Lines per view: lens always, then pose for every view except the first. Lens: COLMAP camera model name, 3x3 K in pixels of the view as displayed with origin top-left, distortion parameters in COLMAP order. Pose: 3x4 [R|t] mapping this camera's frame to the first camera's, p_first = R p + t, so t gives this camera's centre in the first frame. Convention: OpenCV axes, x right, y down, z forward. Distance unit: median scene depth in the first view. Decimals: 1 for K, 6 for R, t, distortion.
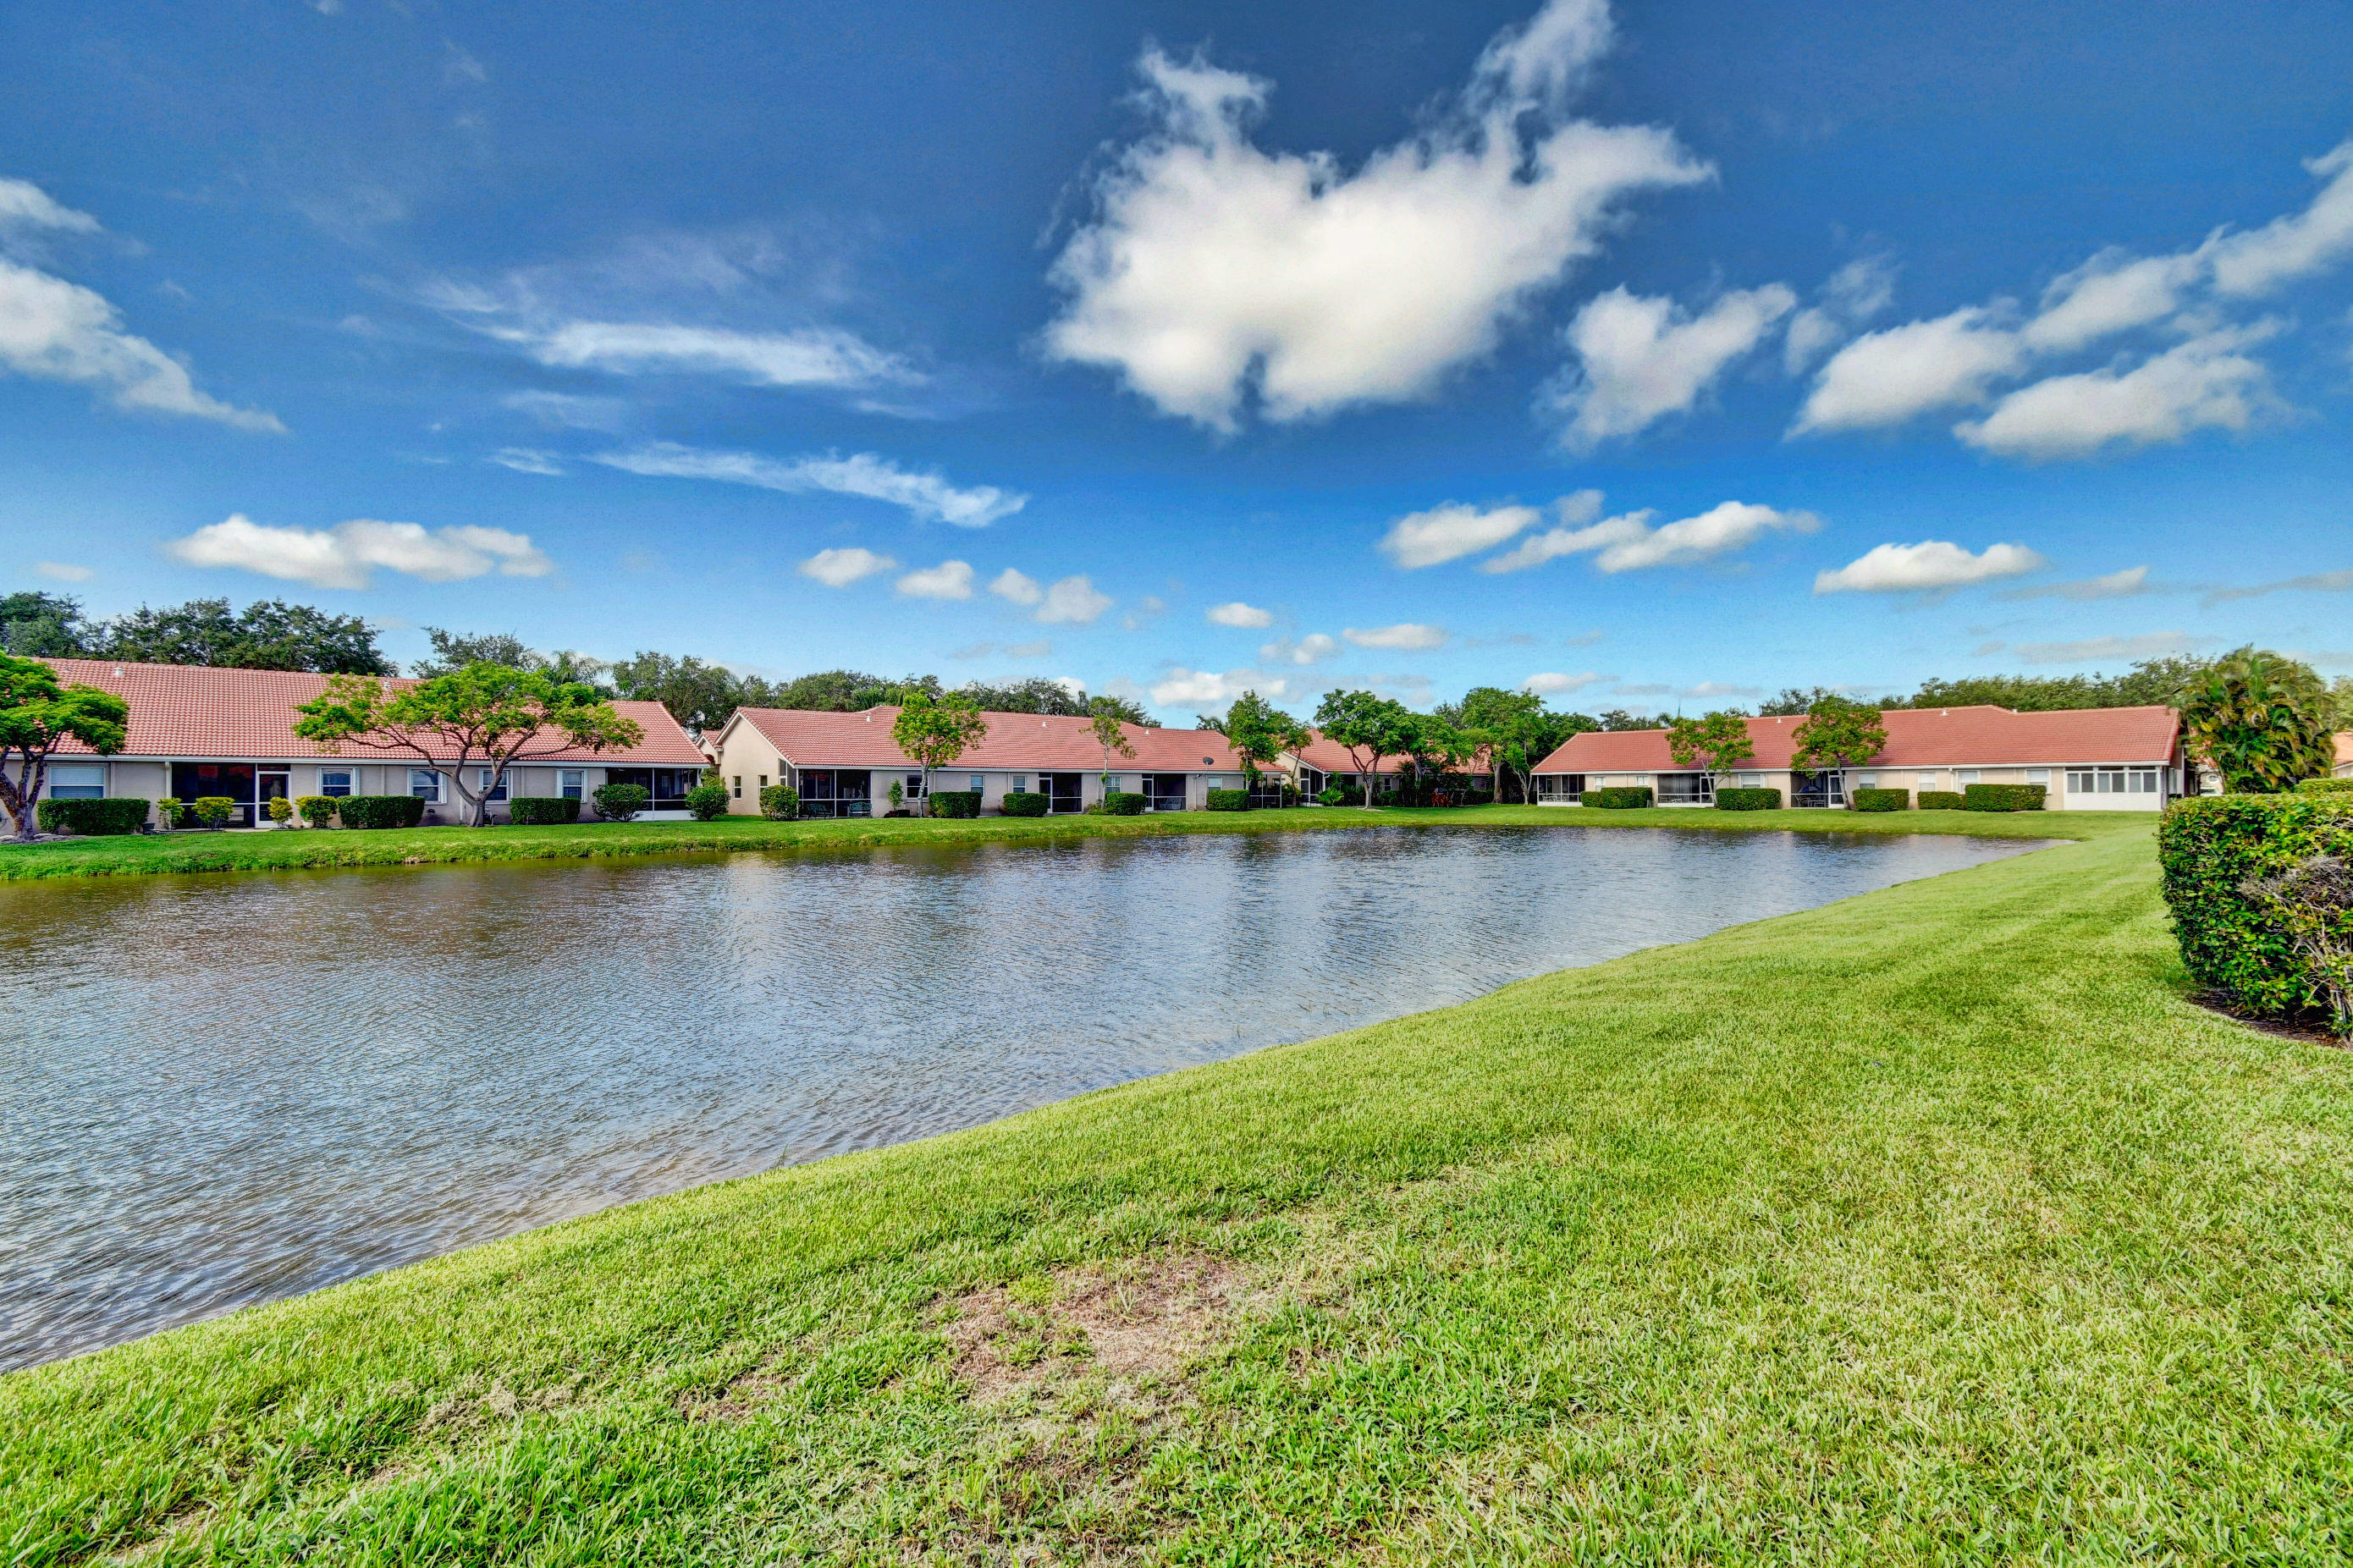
lens RADIAL K [[1043.7, 0, 1180.4], [0, 1043.7, 787.8], [0, 0, 1]] dist [-0.000206, -0.000232]
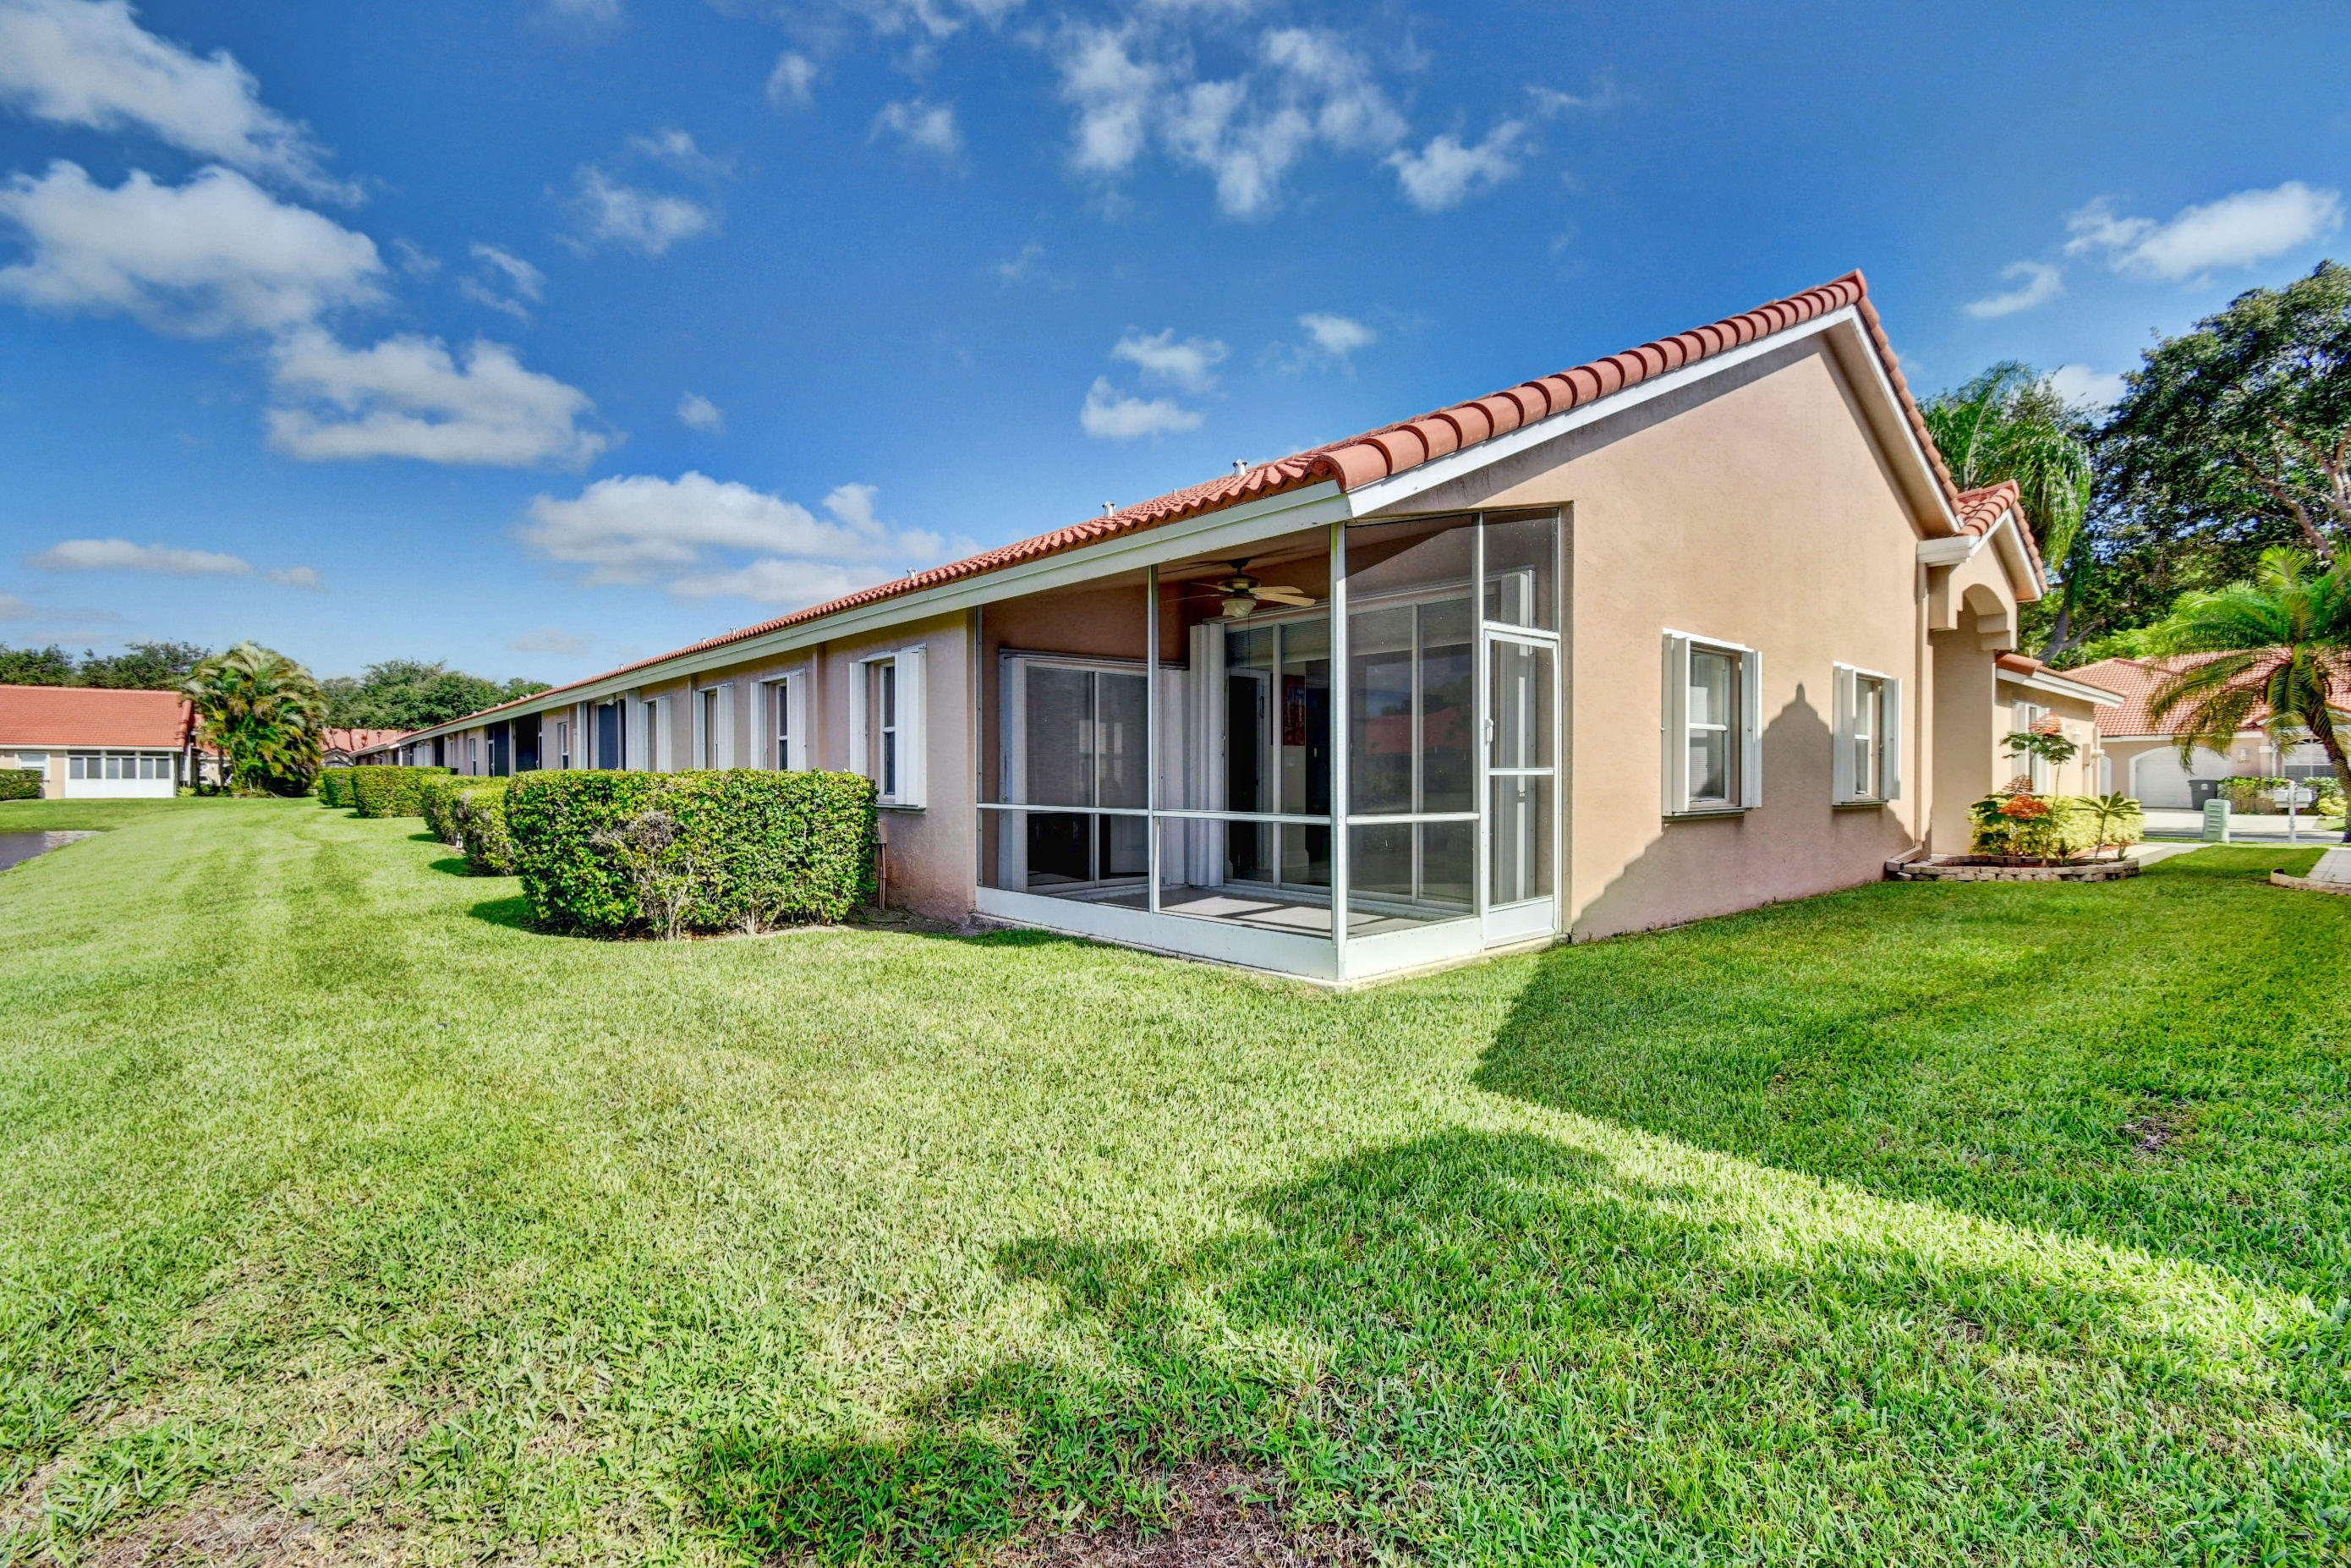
lens RADIAL K [[1043.0, 0, 1182.3], [0, 1043.0, 795.2], [0, 0, 1]] dist [-0.000206, -0.000232]
pose [[0.020082, -0.013652, 0.999705, -0.053732], [-0.004446, 0.999896, 0.013744, 0.003182], [-0.999788, -0.004721, 0.020019, 0.037791]]
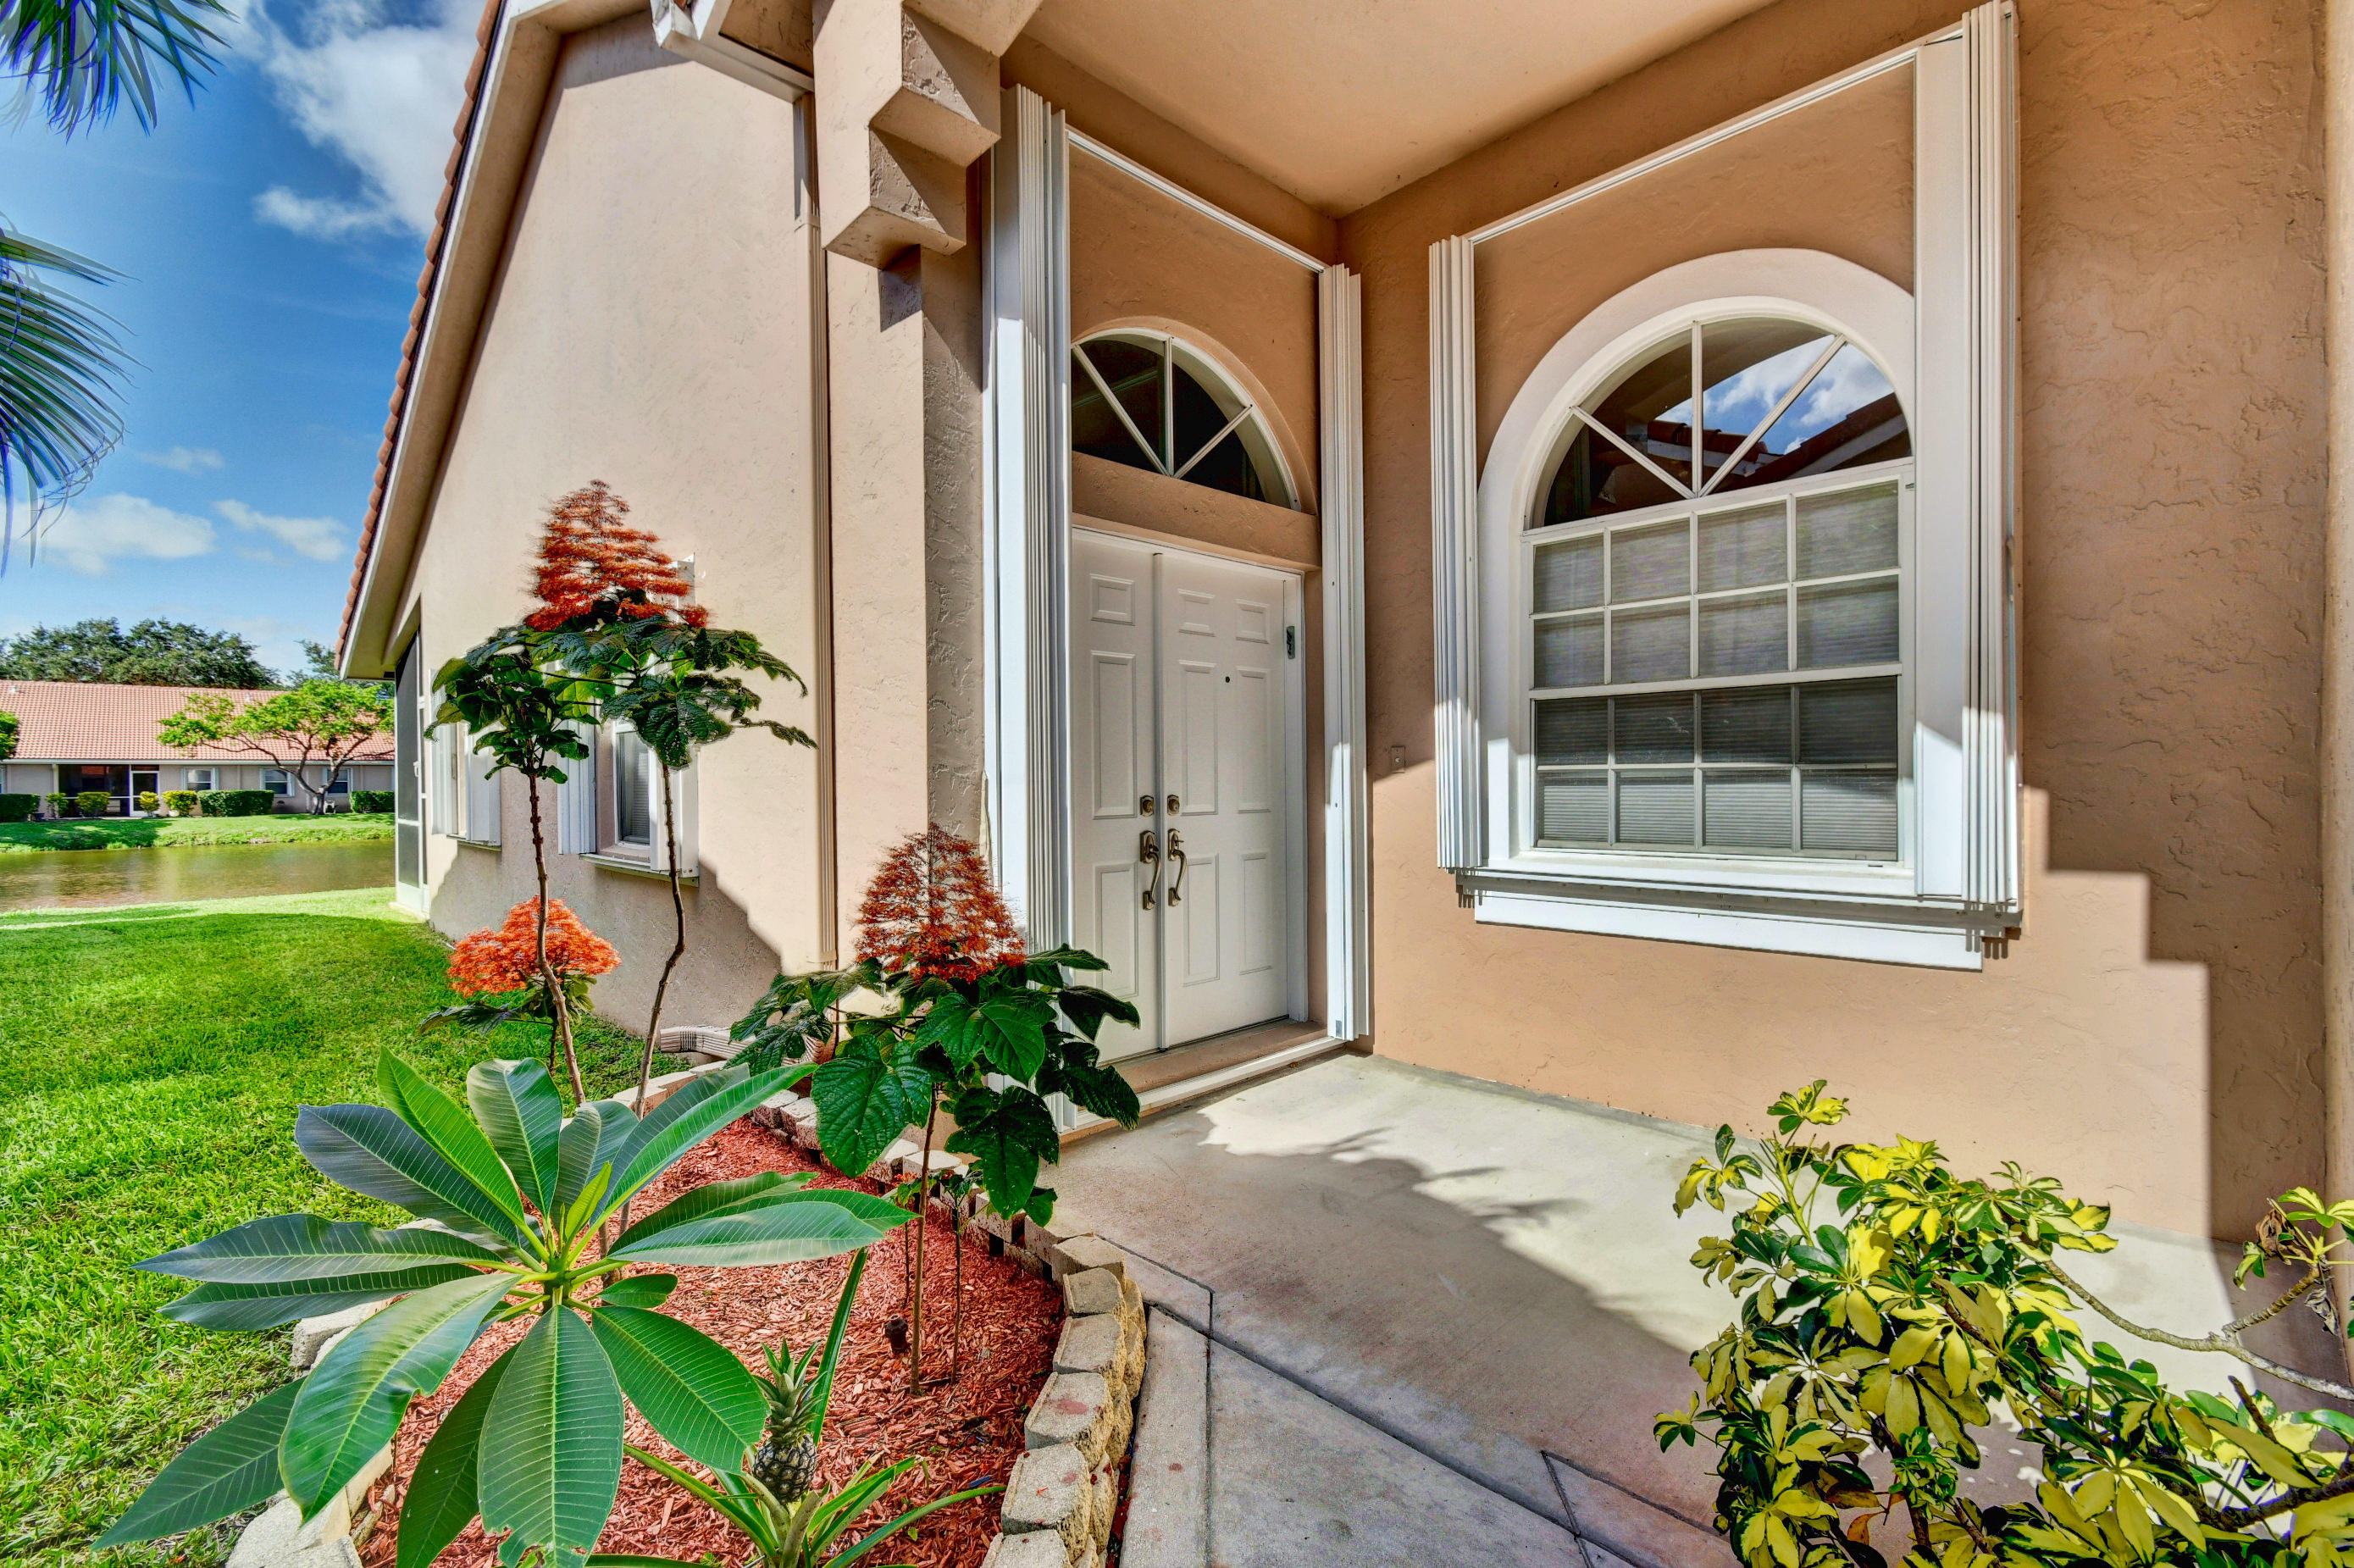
lens RADIAL K [[1044.3, 0, 1176.0], [0, 1044.3, 788.5], [0, 0, 1]] dist [-0.000206, -0.000232]
pose [[0.999326, -0.006395, 0.036144, 0.301257], [0.005952, 0.999906, 0.012341, -0.002884], [-0.036220, -0.012117, 0.999270, -0.275755]]
